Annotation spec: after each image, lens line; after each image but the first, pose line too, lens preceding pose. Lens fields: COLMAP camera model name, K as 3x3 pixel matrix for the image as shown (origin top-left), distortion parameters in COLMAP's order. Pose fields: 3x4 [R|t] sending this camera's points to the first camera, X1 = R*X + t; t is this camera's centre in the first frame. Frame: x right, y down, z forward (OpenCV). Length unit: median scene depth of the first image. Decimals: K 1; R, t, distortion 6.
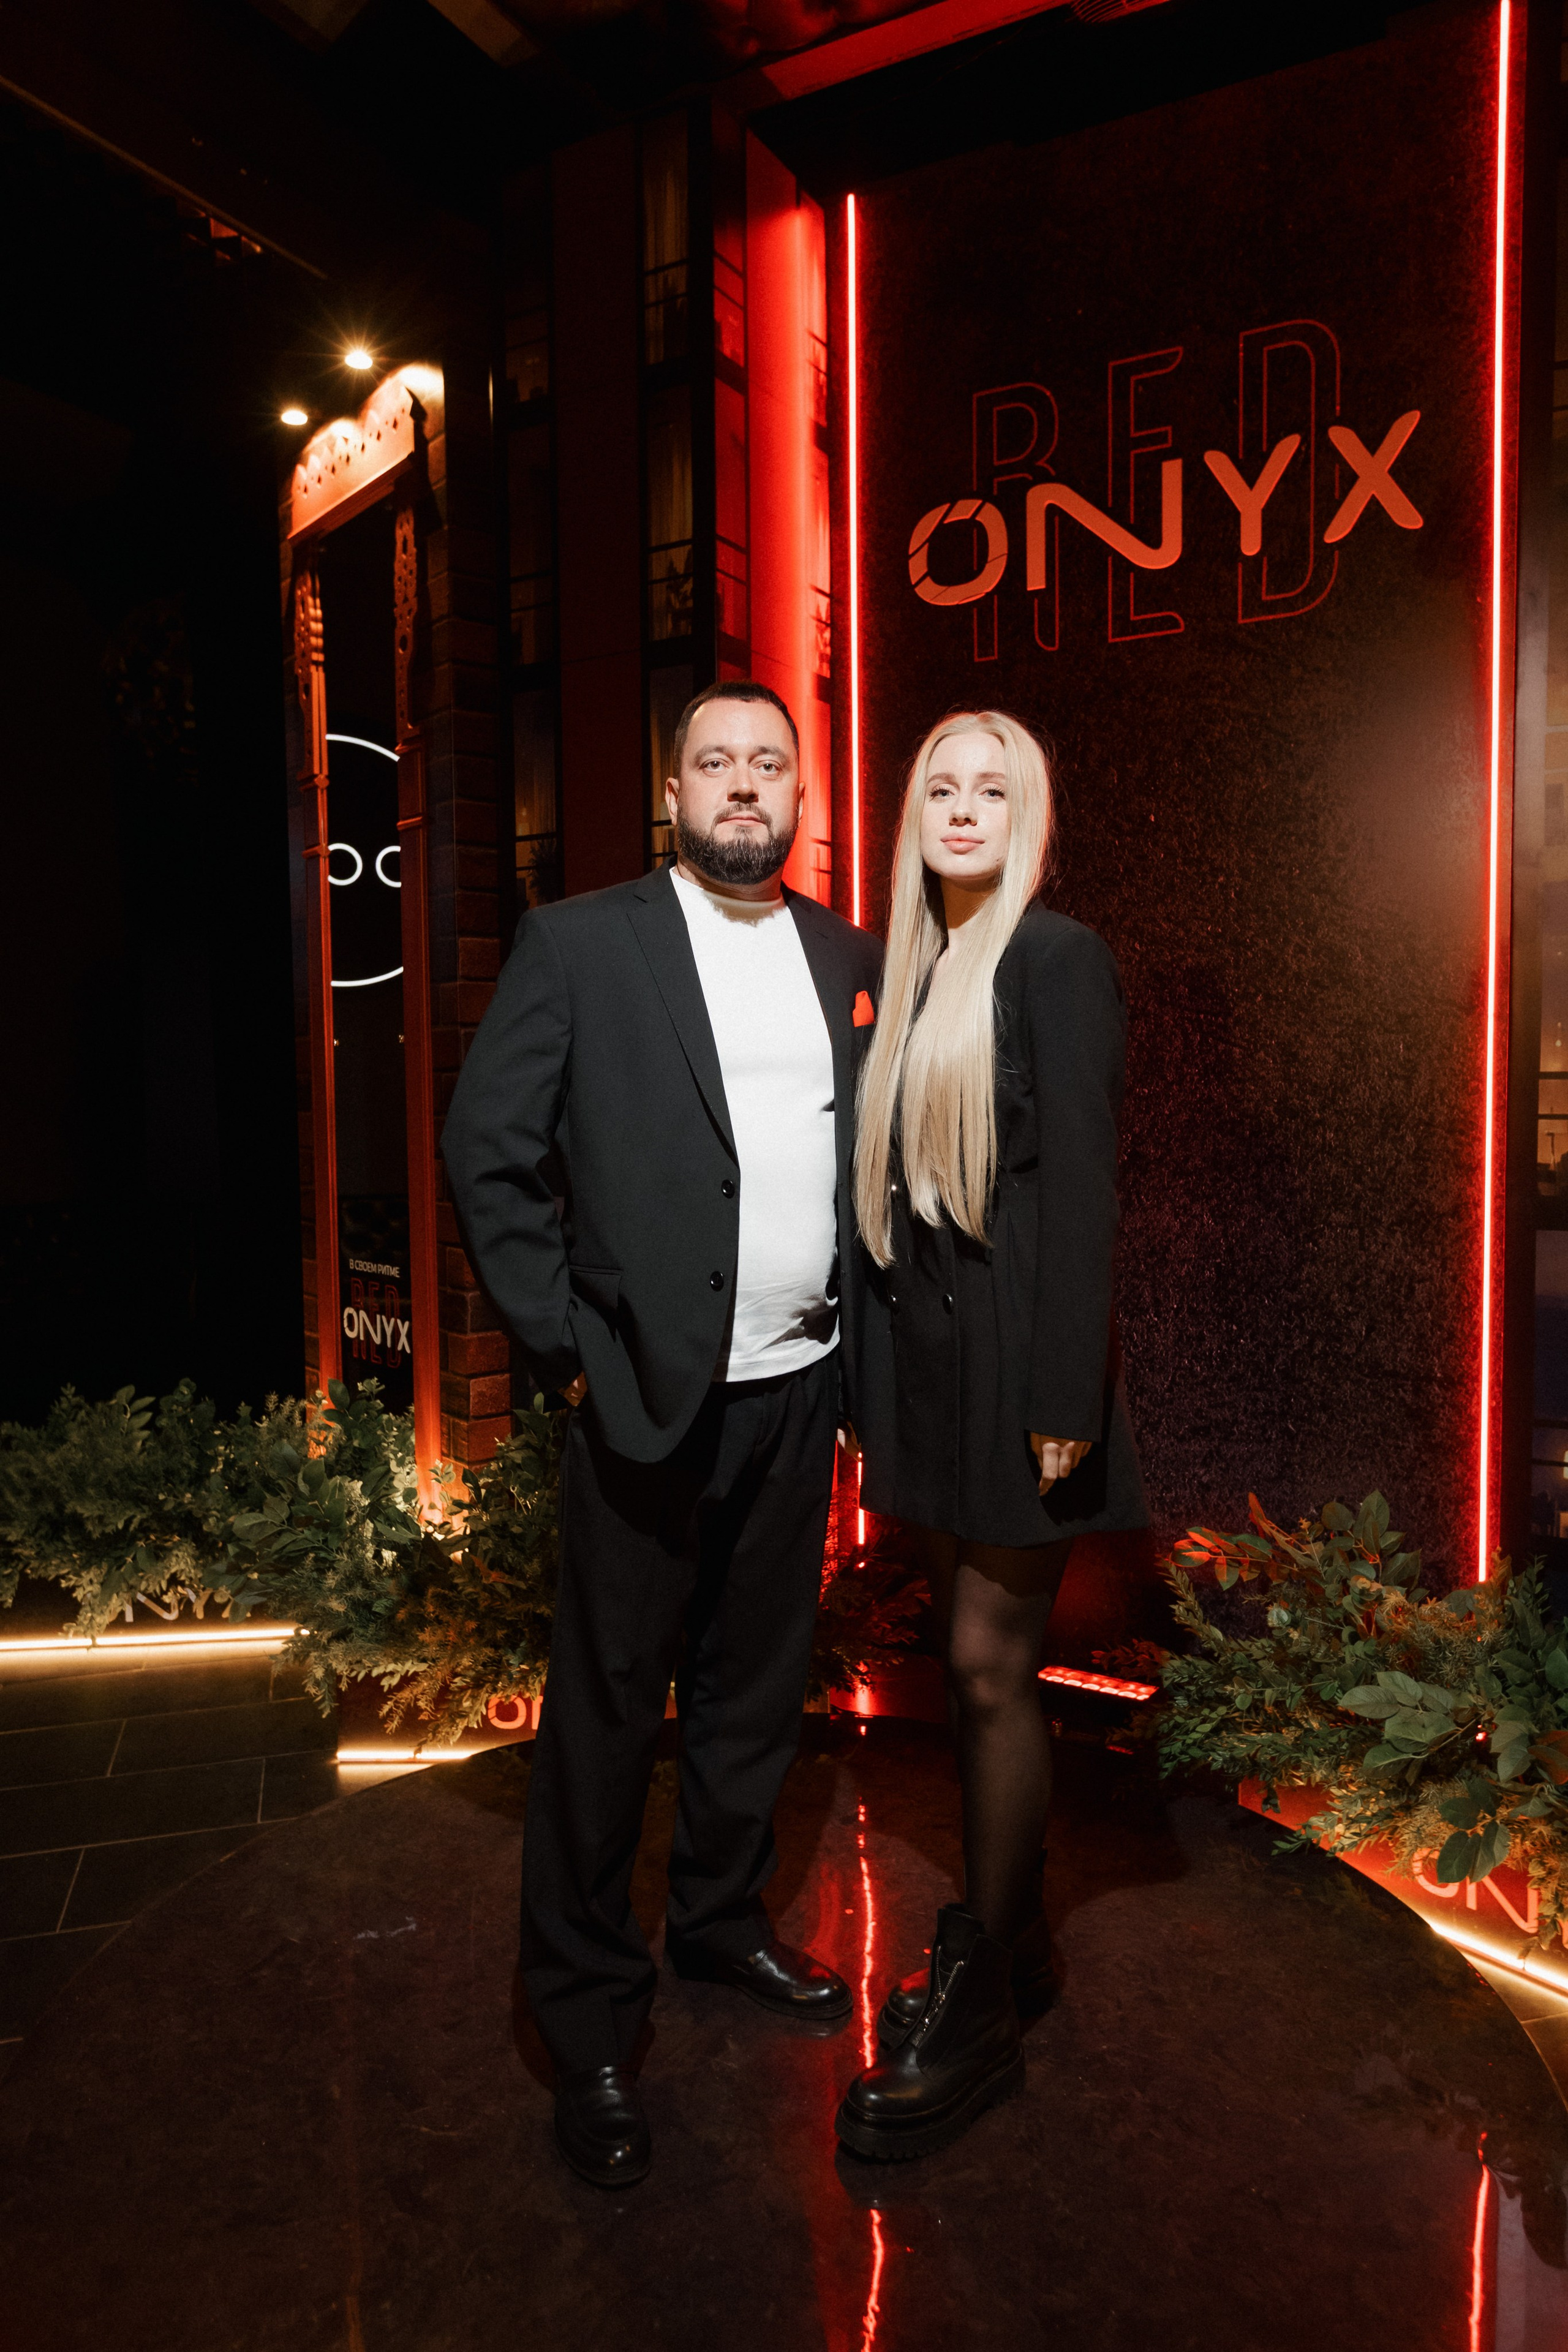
lens RADIAL K [[1556.1, 0, 784.0], [0, 1556.1, 1176.0], [0, 0, 1]] dist [0.004261, -0.000529]
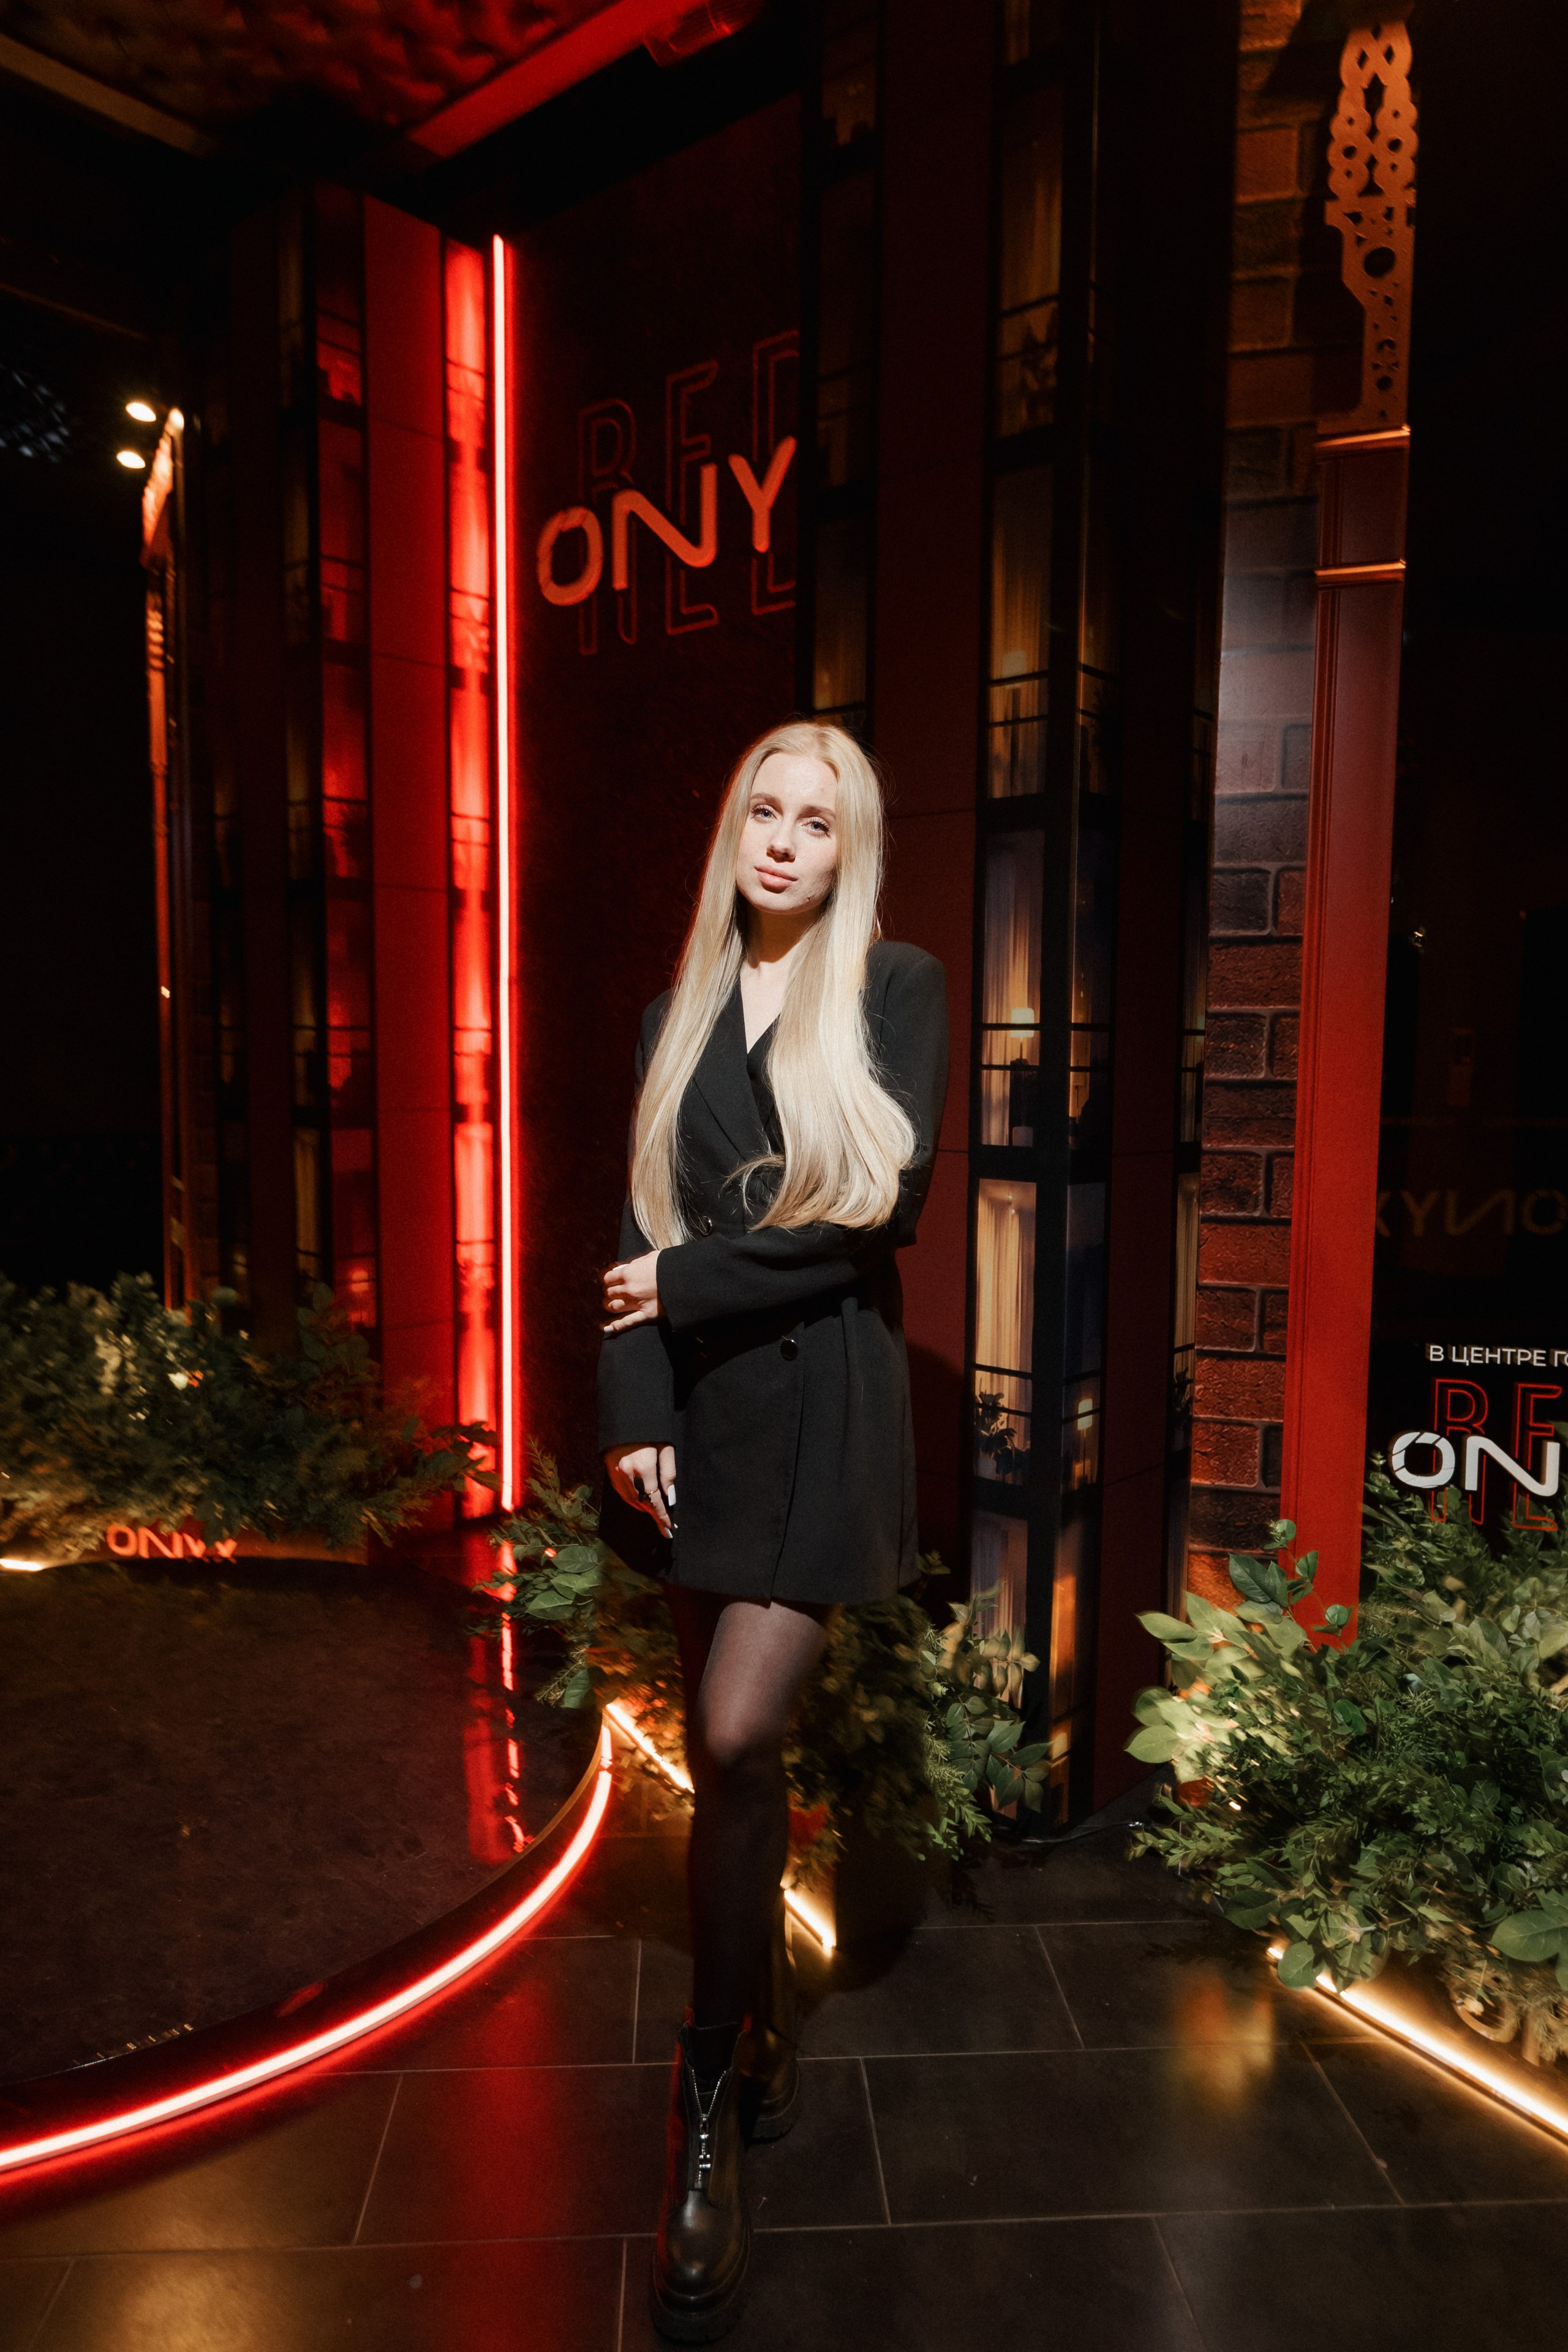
lens RADIAL K [[1556.6, 0, 773.6], [0, 1556.6, 1184.1], [0, 0, 1]] dist [0.003794, 0.000525]
pose [[0.976019, 0.037926, -0.214357, 0.547865], [-0.032551, 0.999062, 0.028550, 0.013648], [0.215238, -0.020887, 0.976338, -0.072859]]
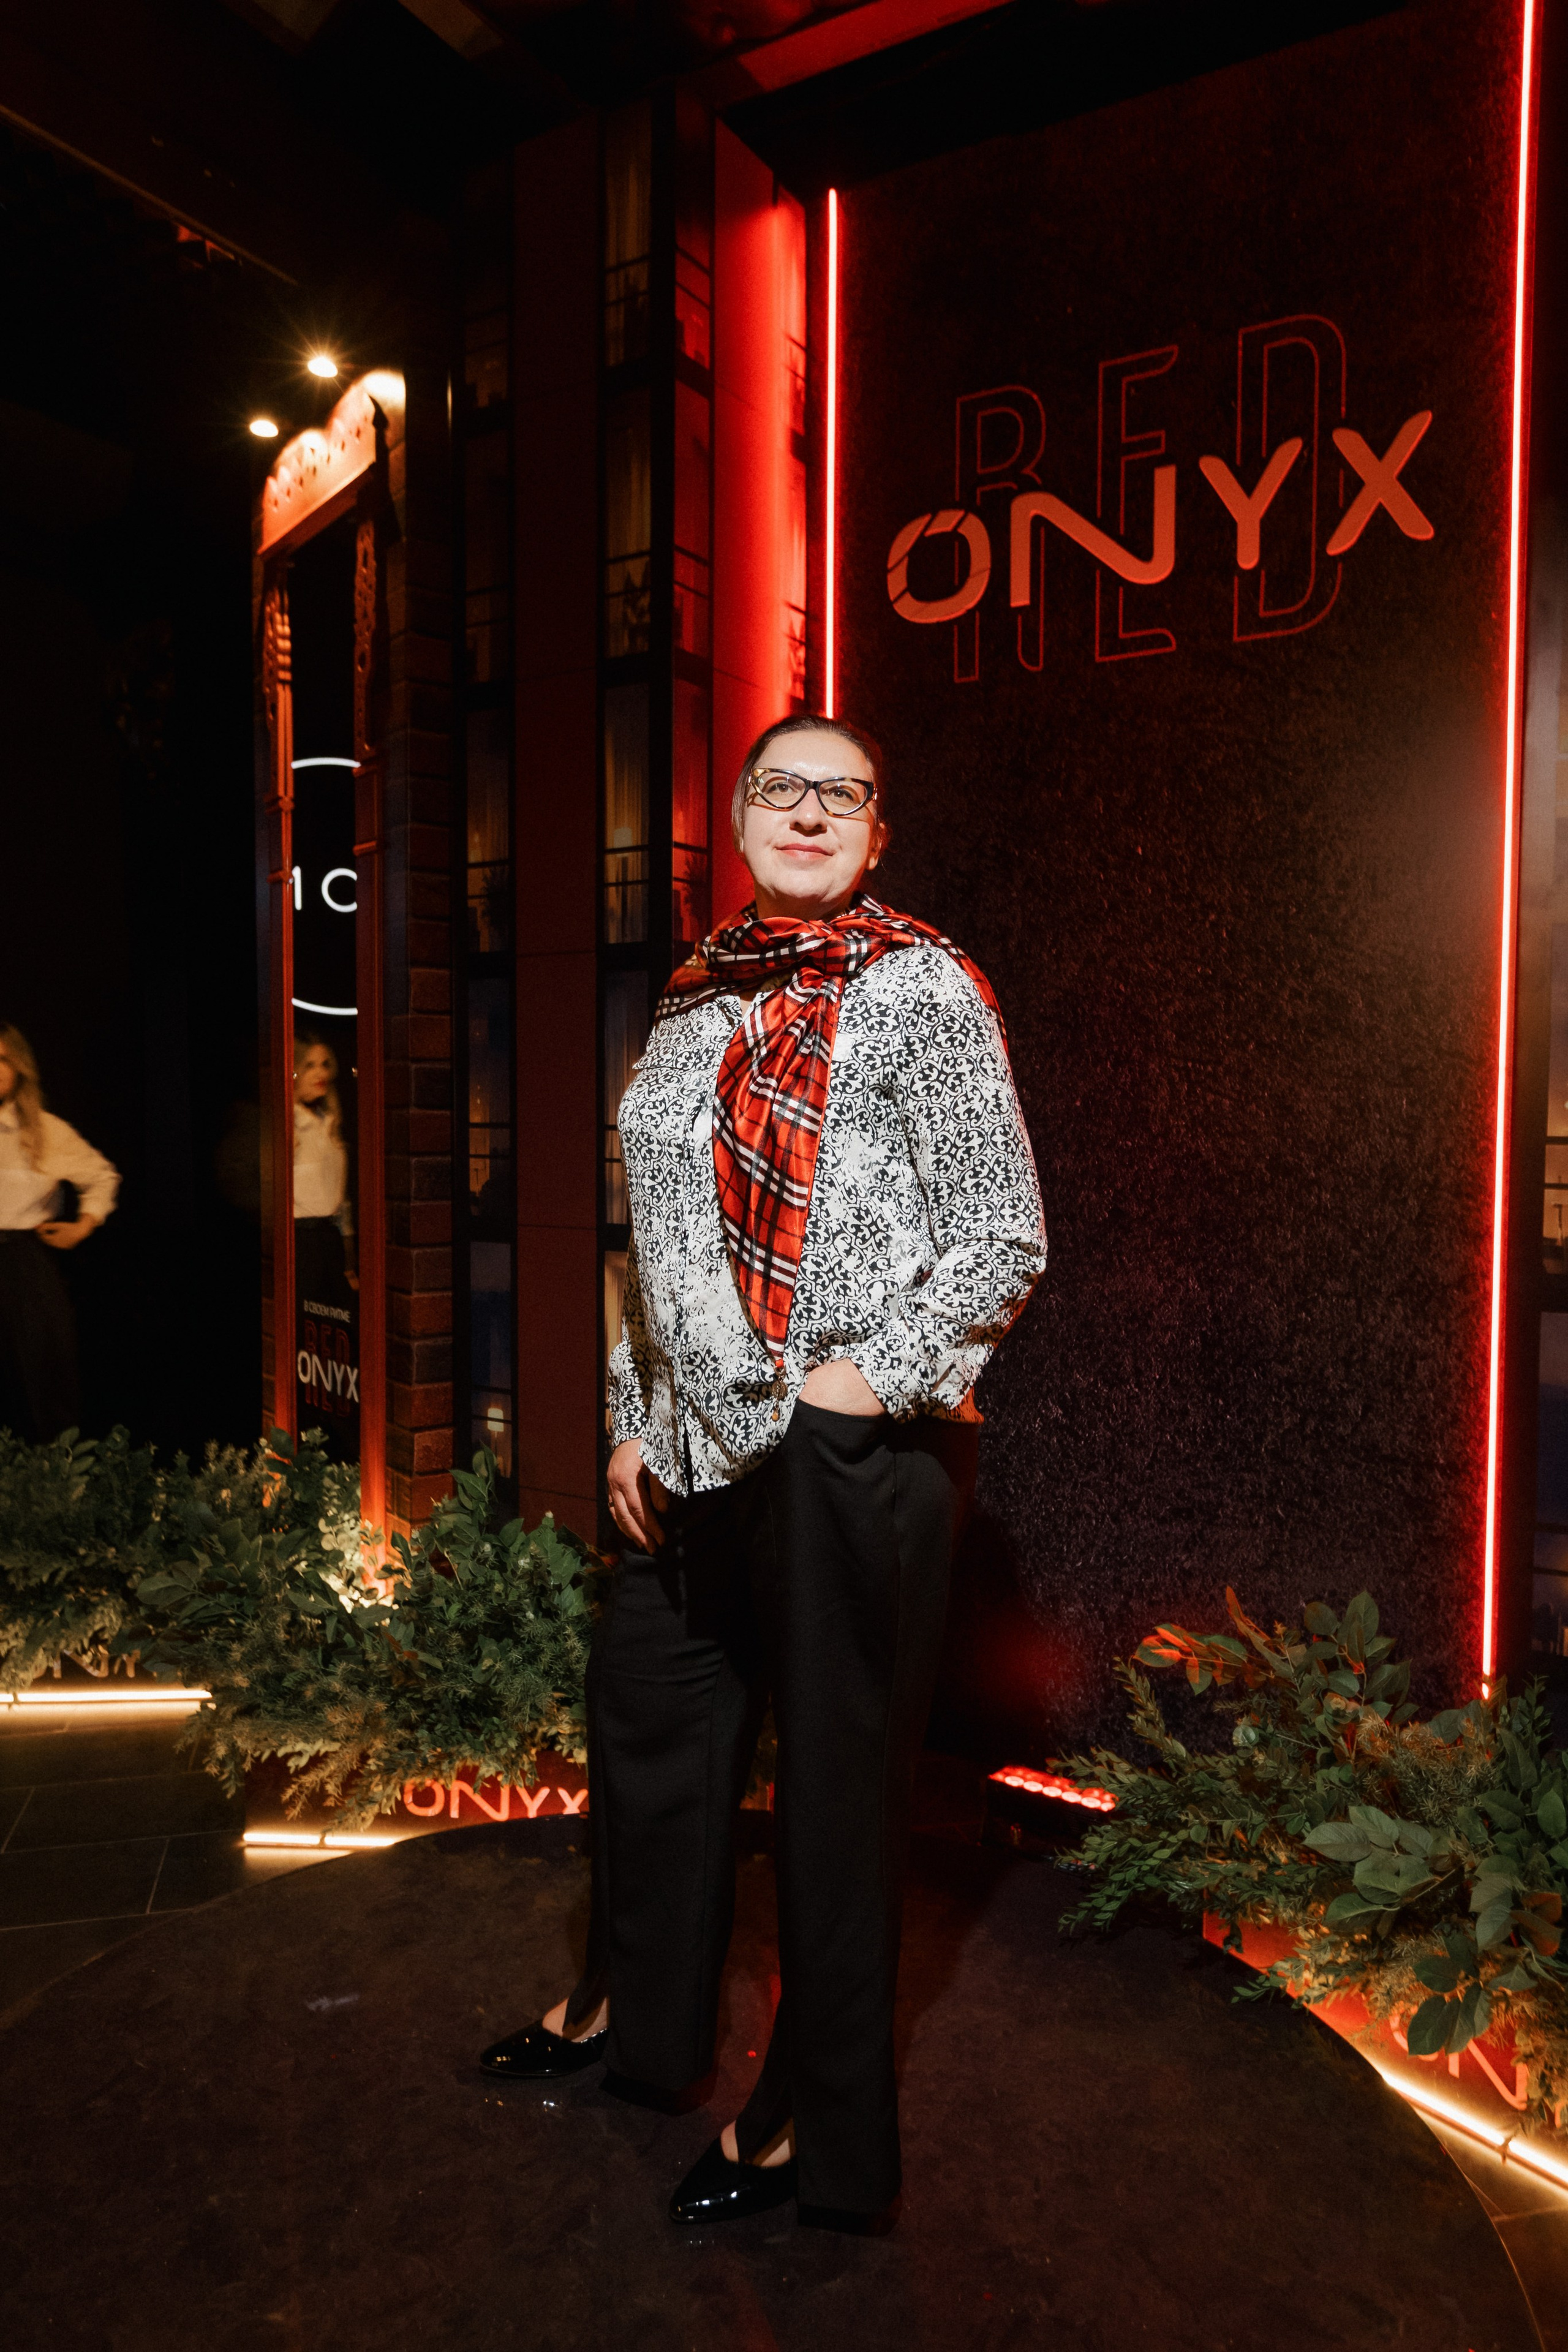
lens RADIAL K [[1556.6, 0, 773.6], [0, 1556.6, 1184.1], [0, 0, 1]] dist [0.003794, 0.000525]
pose [[0.999096, 0.018109, -0.038471, 0.058882], [-0.018605, 0.999748, -0.012584, -0.015302], [0.038234, 0.013289, 0.999180, 0.066788]]
